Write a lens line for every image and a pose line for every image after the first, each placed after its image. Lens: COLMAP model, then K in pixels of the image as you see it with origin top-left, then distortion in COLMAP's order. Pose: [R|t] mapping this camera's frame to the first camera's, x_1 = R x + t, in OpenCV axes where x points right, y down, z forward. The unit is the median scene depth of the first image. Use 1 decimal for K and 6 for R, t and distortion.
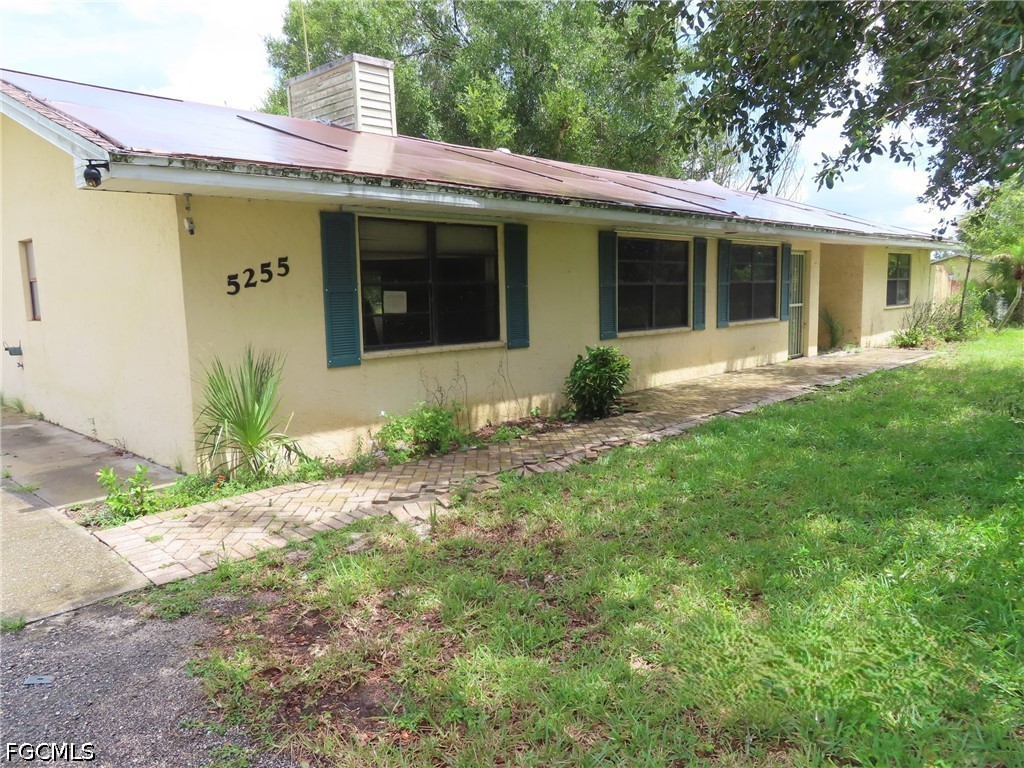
lens RADIAL K [[730.6, 0, 512.0], [0, 730.6, 384.0], [0, 0, 1]] dist [0.004259, 0.004109]
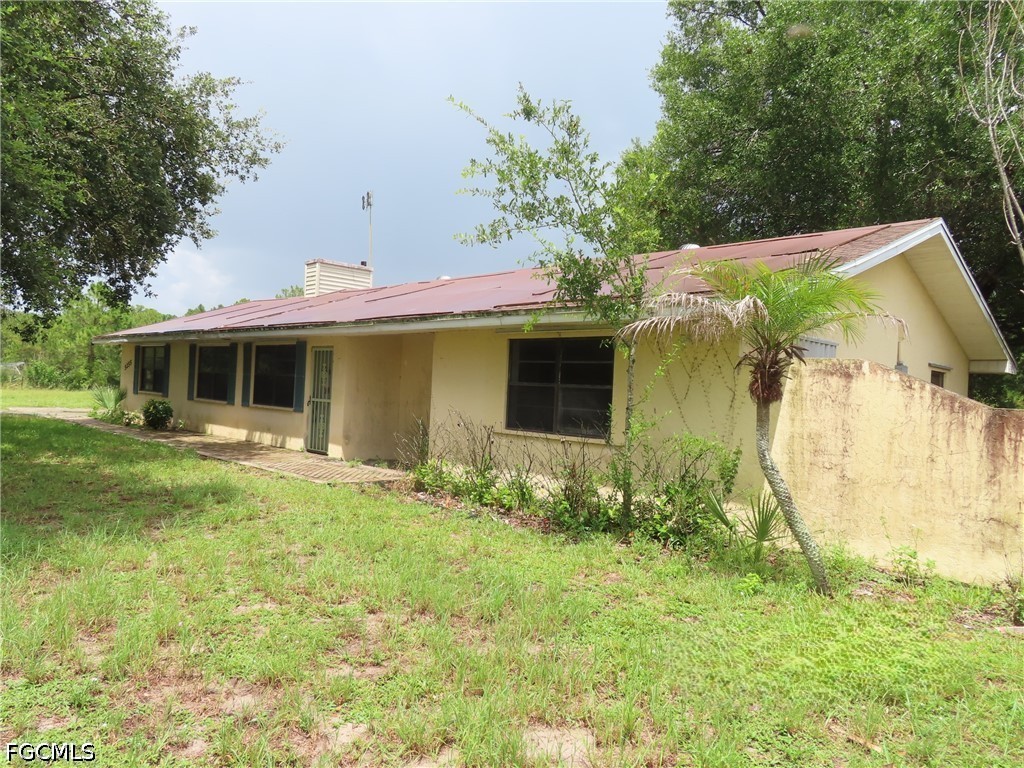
lens RADIAL K [[730.0, 0, 512.0], [0, 730.0, 384.0], [0, 0, 1]] dist [0.012574, -0.000837]
pose [[-0.003849, 0.012289, -0.999917, 1.621176], [-0.181288, 0.983347, 0.012783, -0.223315], [0.983422, 0.181322, -0.001557, 1.471186]]
